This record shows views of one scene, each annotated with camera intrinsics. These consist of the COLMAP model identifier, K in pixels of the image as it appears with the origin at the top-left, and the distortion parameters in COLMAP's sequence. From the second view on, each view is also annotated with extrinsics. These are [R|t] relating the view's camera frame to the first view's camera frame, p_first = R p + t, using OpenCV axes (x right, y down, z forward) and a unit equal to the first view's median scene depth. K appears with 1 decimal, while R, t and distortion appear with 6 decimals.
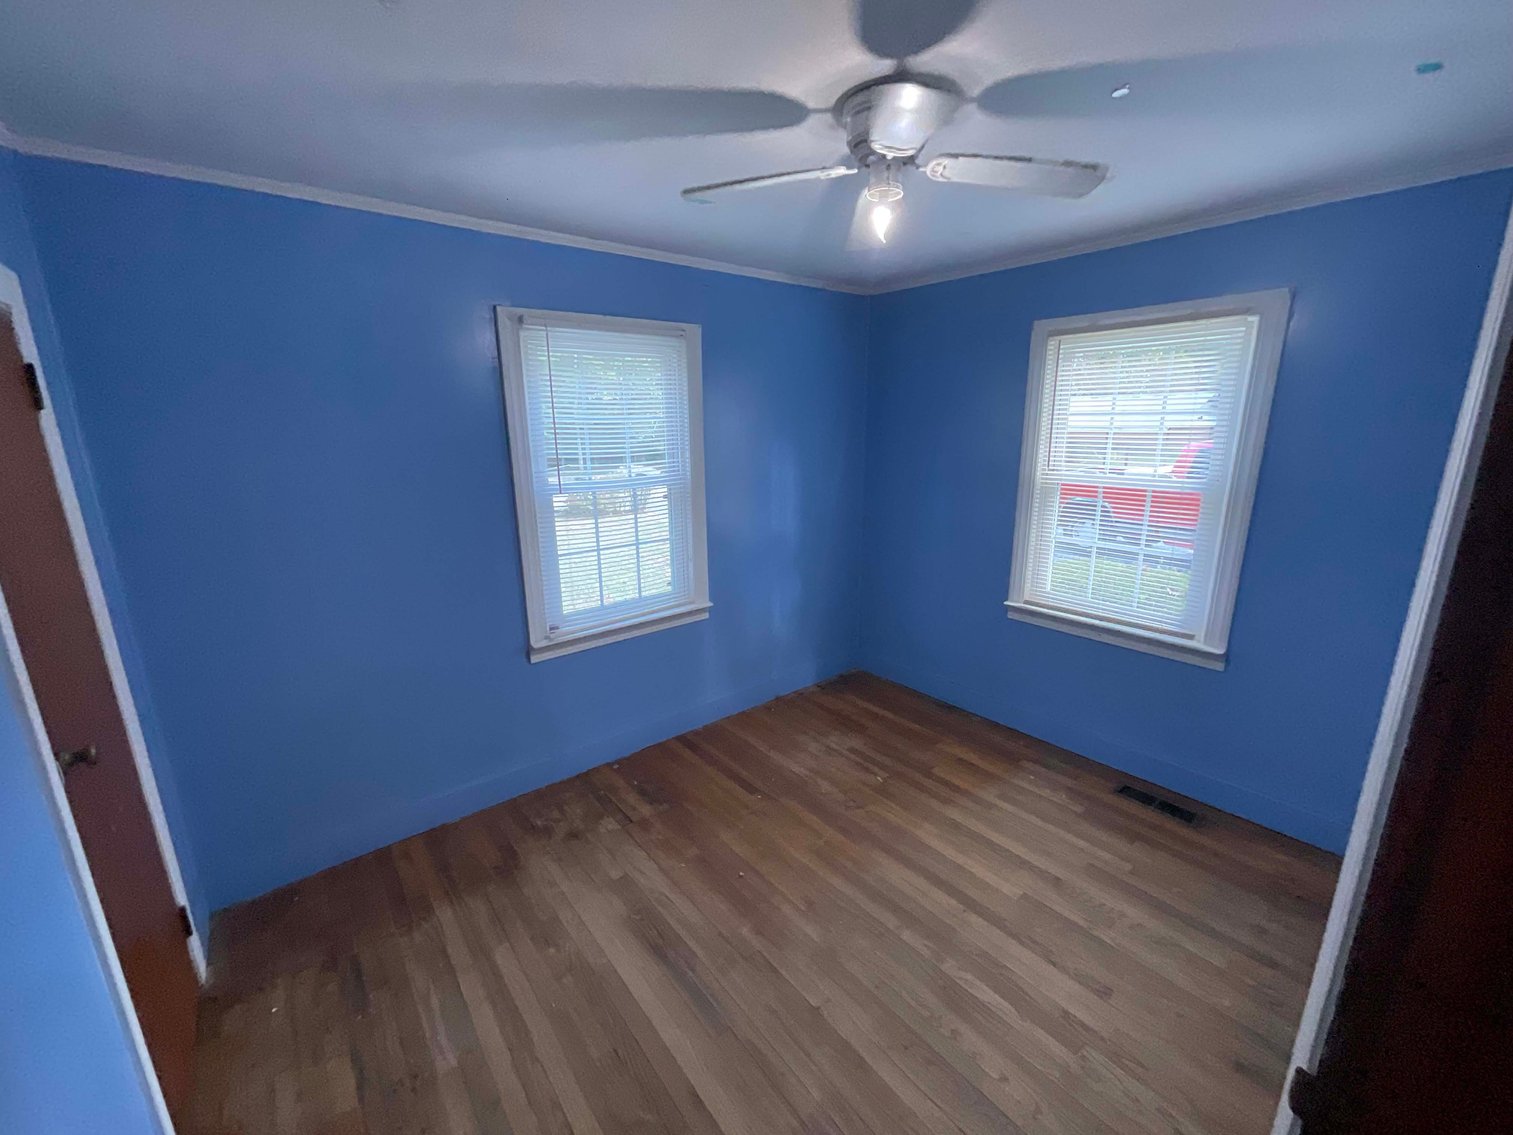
lens RADIAL K [[612.6, 0, 753.0], [0, 612.6, 568.4], [0, 0, 1]] dist [0.000014, 0.000055]
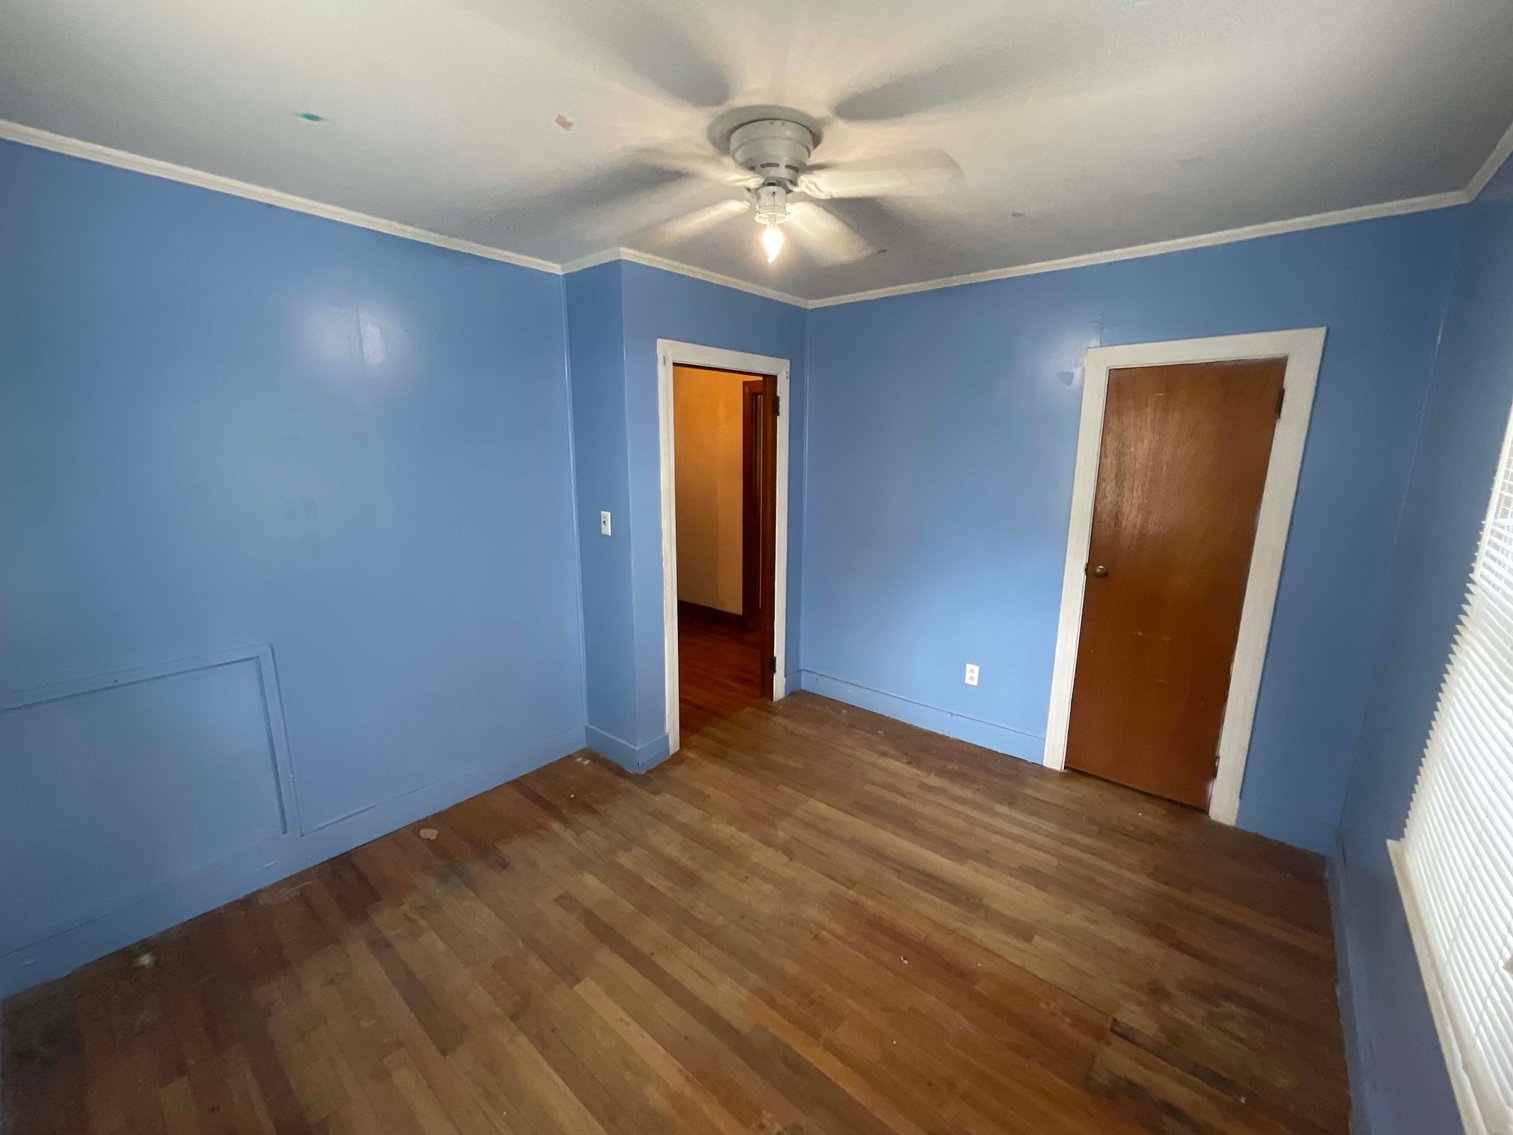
lens RADIAL K [[612.6, 0, 753.0], [0, 612.6, 568.4], [0, 0, 1]] dist [0.000014, 0.000055]
pose [[-0.982030, 0.039698, -0.184504, 0.332944], [-0.044264, 0.901910, 0.429650, -0.350551], [0.183462, 0.430096, -0.883945, 1.541903]]
